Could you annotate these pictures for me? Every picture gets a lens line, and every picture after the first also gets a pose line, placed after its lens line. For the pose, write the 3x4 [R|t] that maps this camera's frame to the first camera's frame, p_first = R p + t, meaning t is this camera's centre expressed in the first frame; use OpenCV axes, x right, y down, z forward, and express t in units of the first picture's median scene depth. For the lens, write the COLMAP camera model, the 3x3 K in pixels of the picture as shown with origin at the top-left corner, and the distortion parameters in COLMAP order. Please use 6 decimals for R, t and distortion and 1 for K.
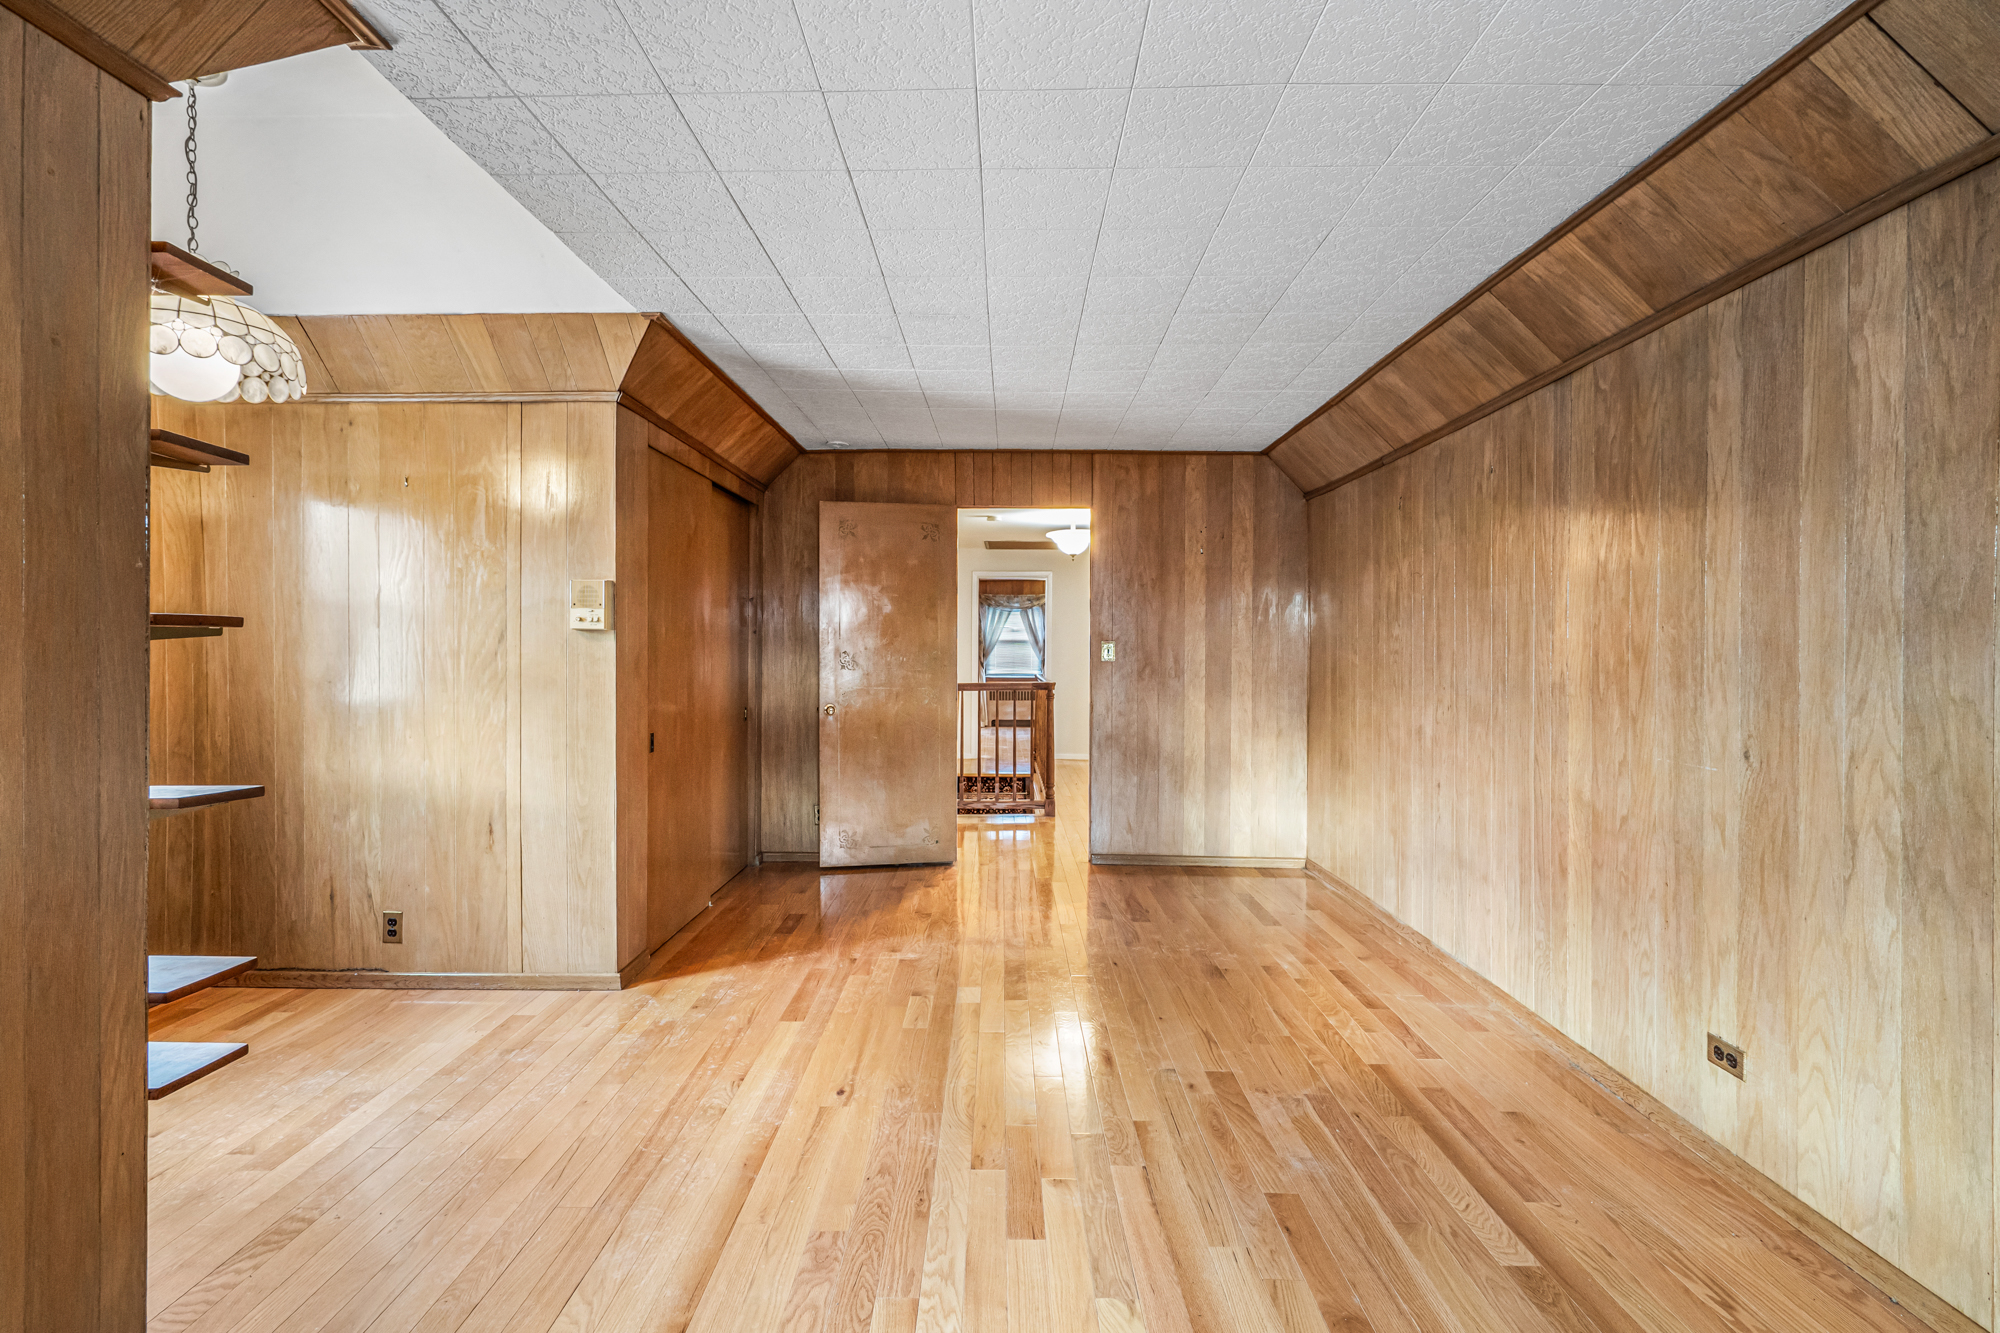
lens RADIAL K [[923.5, 0, 991.6], [0, 923.5, 654.5], [0, 0, 1]] dist [-0.000269, 0.000083]
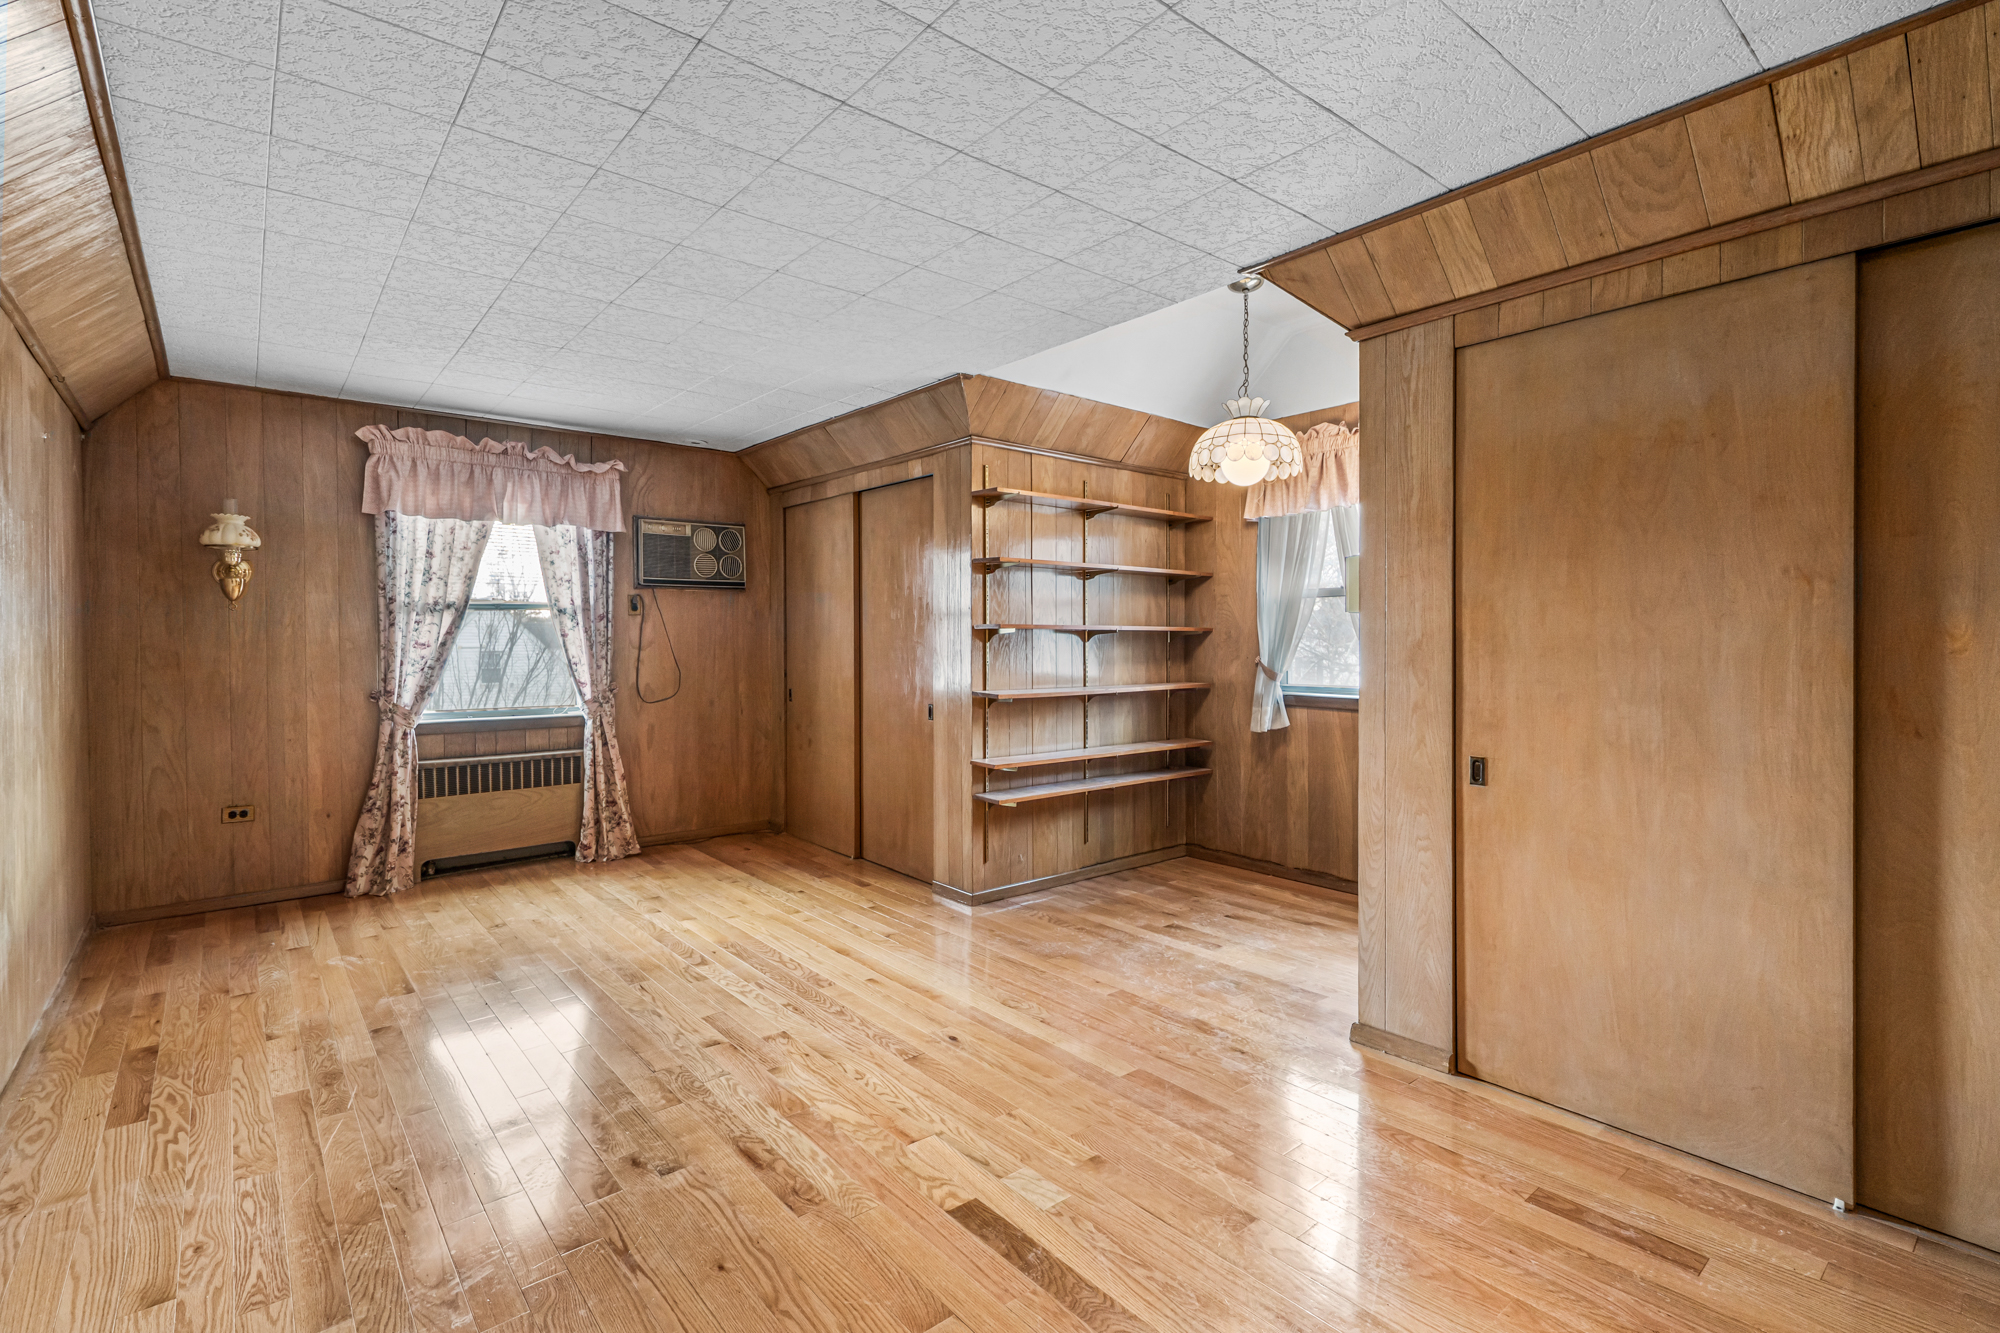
lens RADIAL K [[923.5, 0, 991.6], [0, 923.5, 654.5], [0, 0, 1]] dist [-0.000269, 0.000083]
pose [[-0.758828, 0.007676, -0.651246, 0.564771], [-0.003460, 0.999869, 0.015817, -0.002678], [0.651282, 0.014255, -0.758702, 2.024640]]
